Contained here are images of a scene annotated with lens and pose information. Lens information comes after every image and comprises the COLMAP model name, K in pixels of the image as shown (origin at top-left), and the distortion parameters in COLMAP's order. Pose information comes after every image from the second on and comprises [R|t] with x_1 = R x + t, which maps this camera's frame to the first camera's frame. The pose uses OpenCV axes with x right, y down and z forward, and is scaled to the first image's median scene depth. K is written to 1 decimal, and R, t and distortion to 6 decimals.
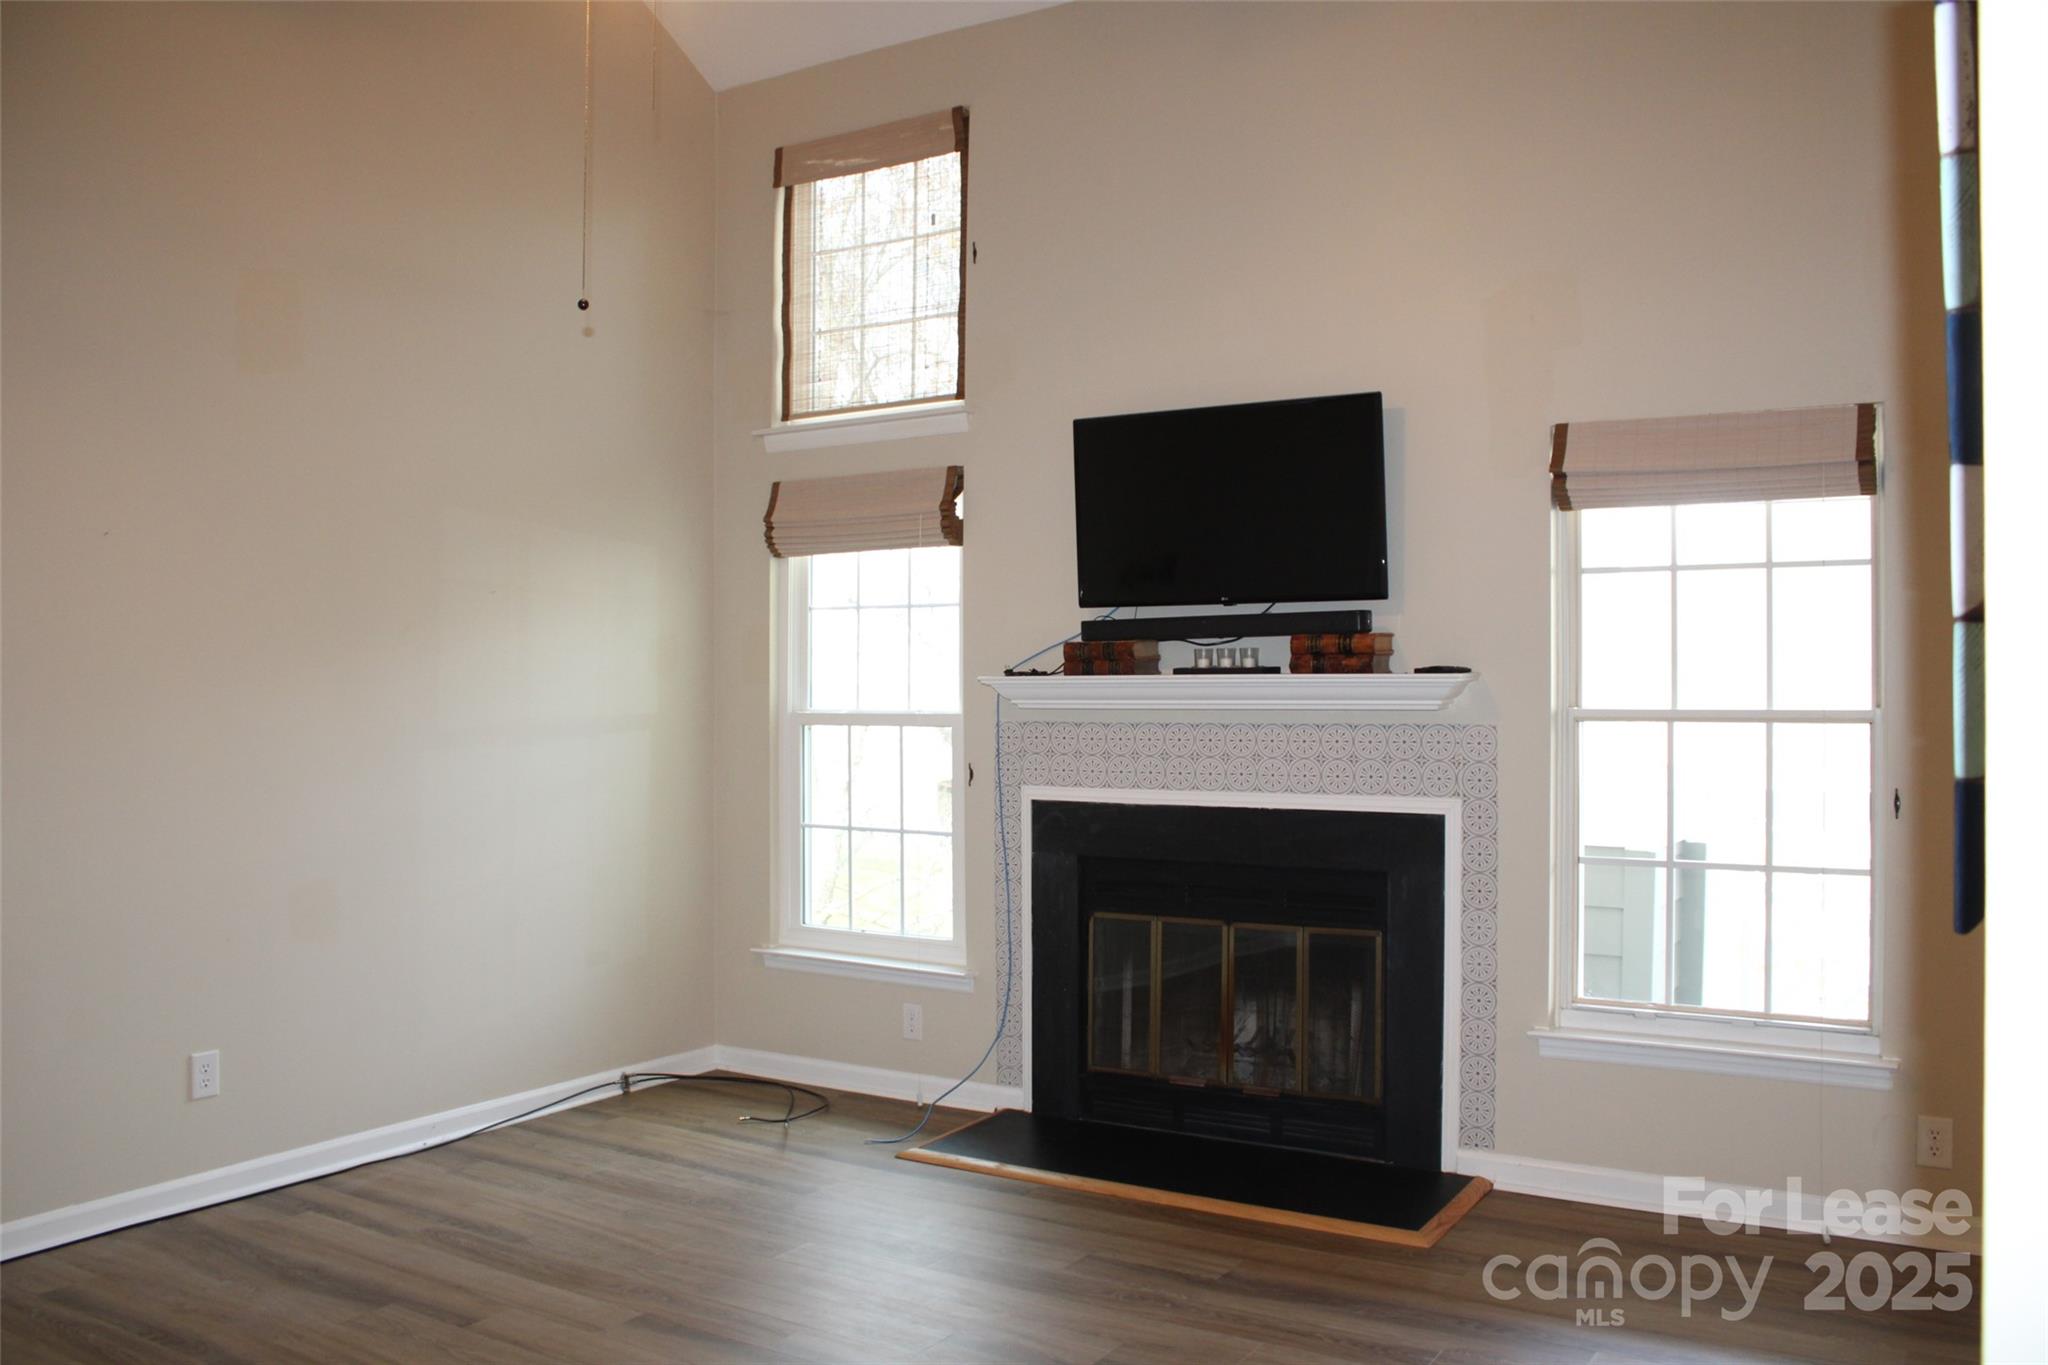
lens RADIAL K [[1709.9, 0, 1024.0], [0, 1709.9, 682.5], [0, 0, 1]] dist [-0.160357, 0.159967]
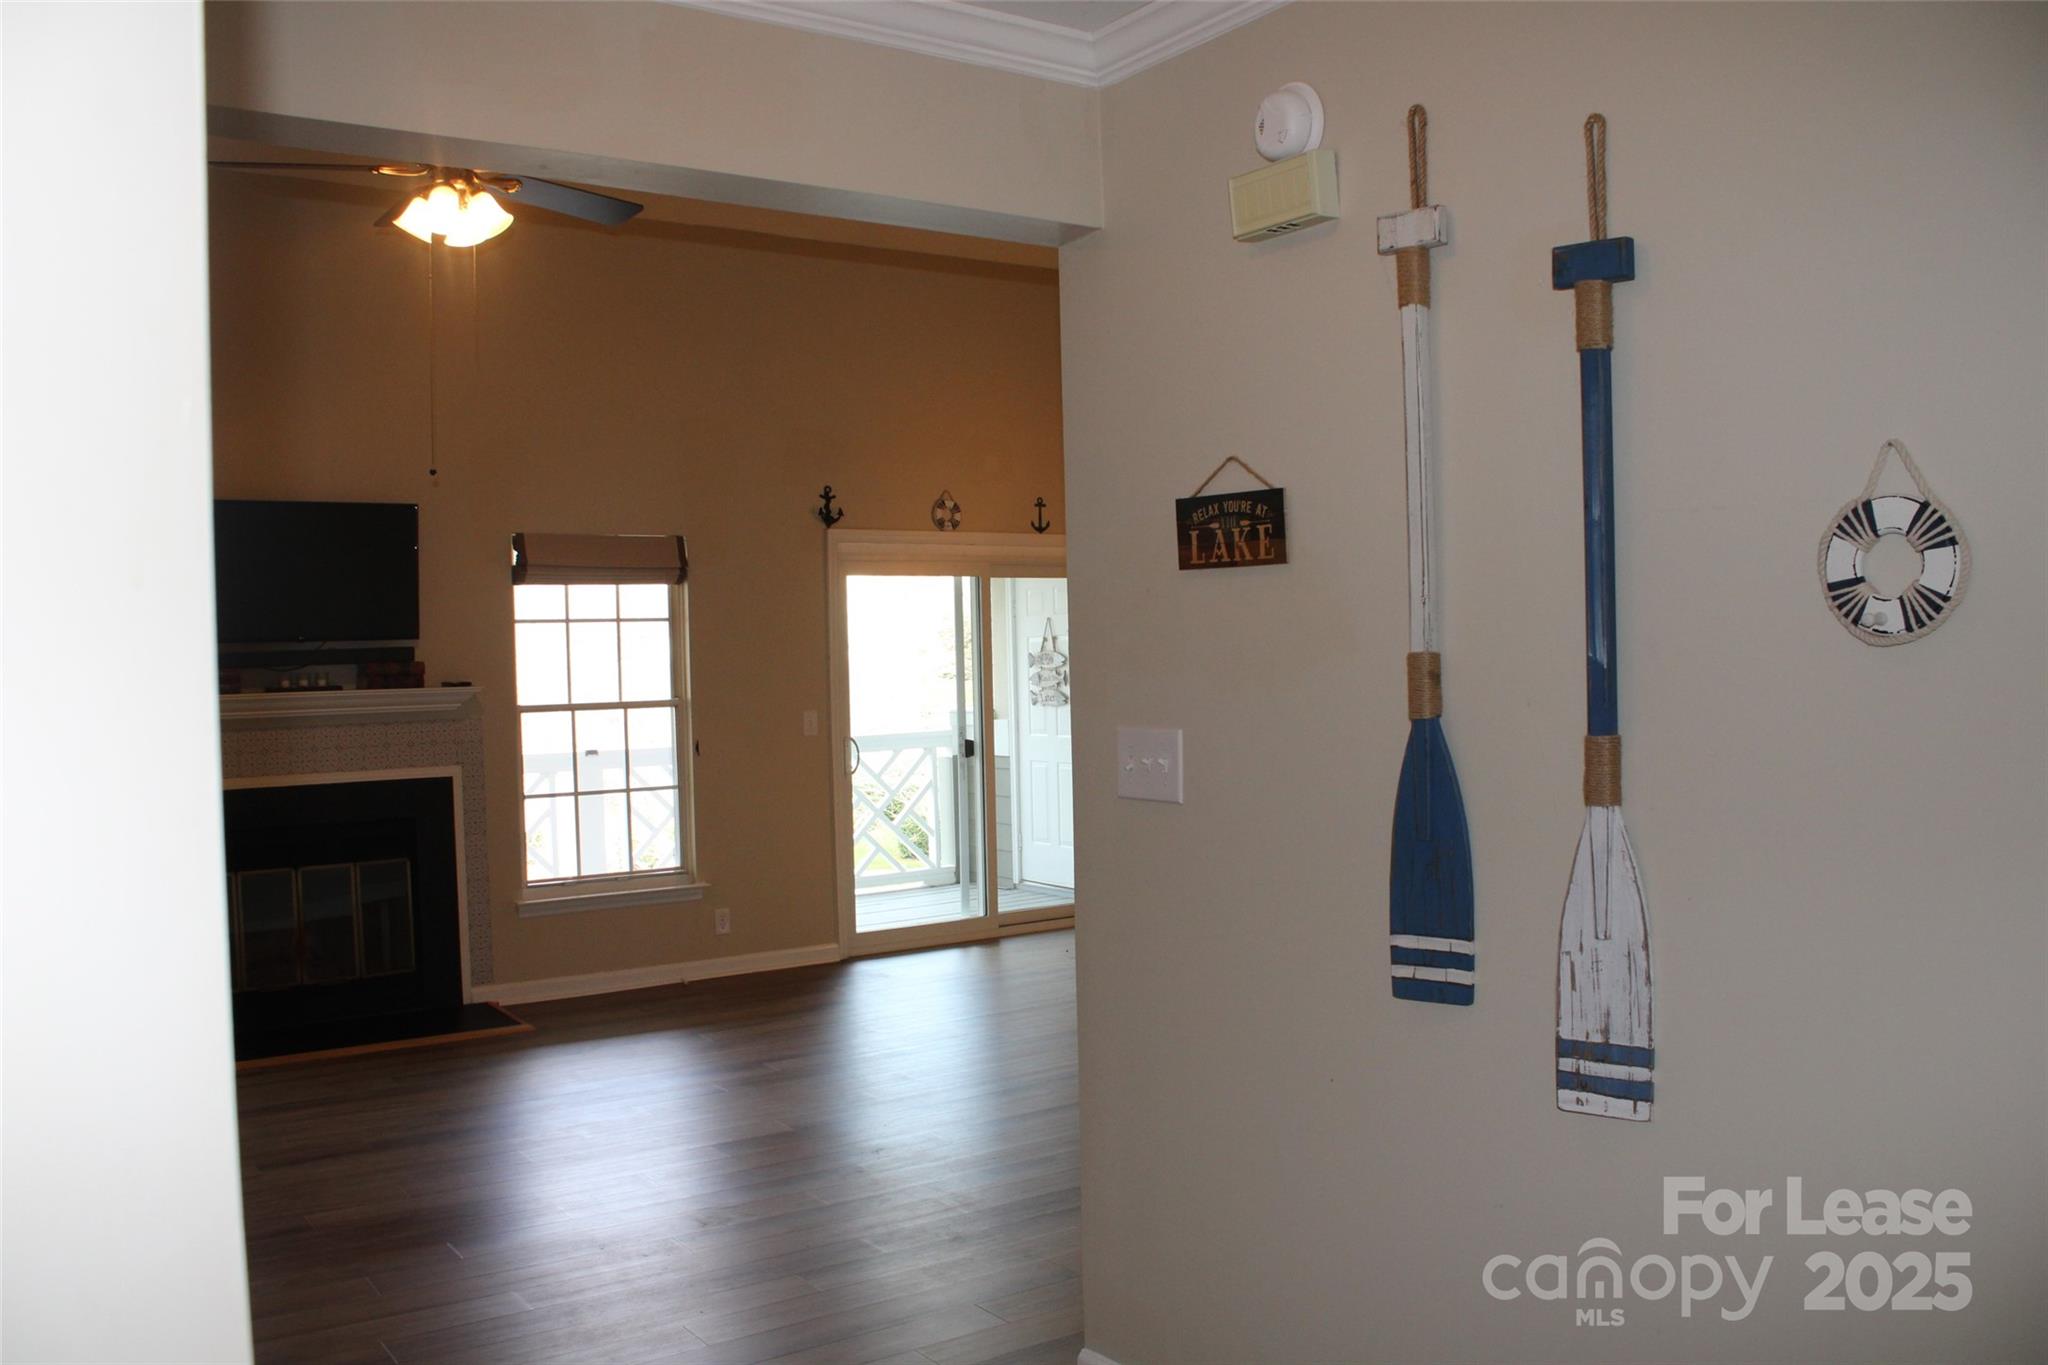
lens RADIAL K [[1709.9, 0, 1024.0], [0, 1709.9, 682.5], [0, 0, 1]] dist [-0.160357, 0.159967]
pose [[0.399287, -0.023990, 0.916512, -0.969468], [0.023608, 0.999595, 0.015880, -0.021267], [-0.916522, 0.015296, 0.399691, -0.110162]]
